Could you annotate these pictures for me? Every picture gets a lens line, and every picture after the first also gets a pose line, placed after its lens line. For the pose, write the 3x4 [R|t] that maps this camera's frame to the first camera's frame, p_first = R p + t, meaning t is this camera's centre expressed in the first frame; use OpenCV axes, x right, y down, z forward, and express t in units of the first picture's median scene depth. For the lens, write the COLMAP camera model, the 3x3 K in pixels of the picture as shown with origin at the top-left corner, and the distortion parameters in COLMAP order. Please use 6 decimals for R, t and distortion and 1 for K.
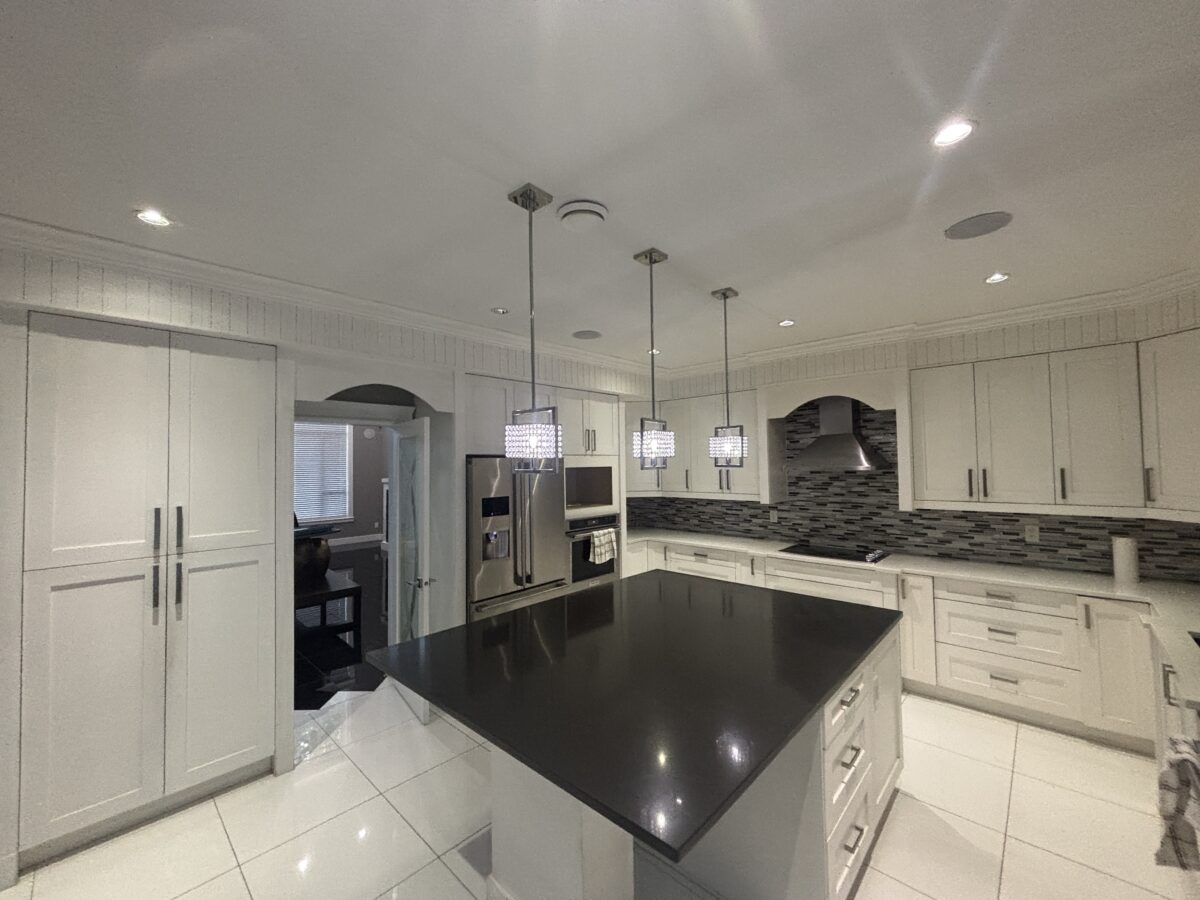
lens RADIAL K [[479.3, 0, 597.6], [0, 479.3, 451.0], [0, 0, 1]] dist [-0.000448, -0.001875]
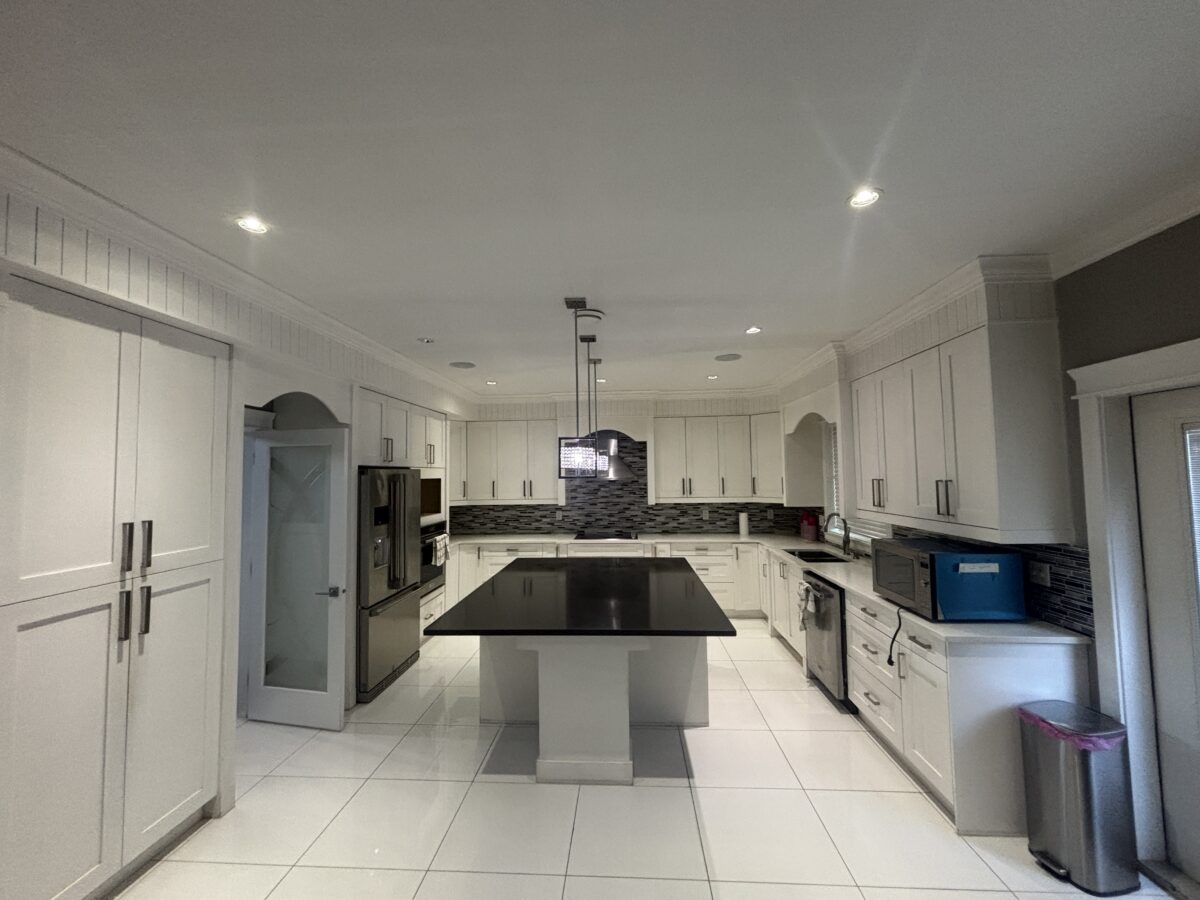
lens RADIAL K [[479.3, 0, 598.4], [0, 479.3, 447.6], [0, 0, 1]] dist [-0.000448, -0.001875]
pose [[0.769274, 0.039274, 0.637711, -0.536878], [-0.013789, 0.998897, -0.044884, 0.008607], [-0.638770, 0.025734, 0.768967, -0.123005]]
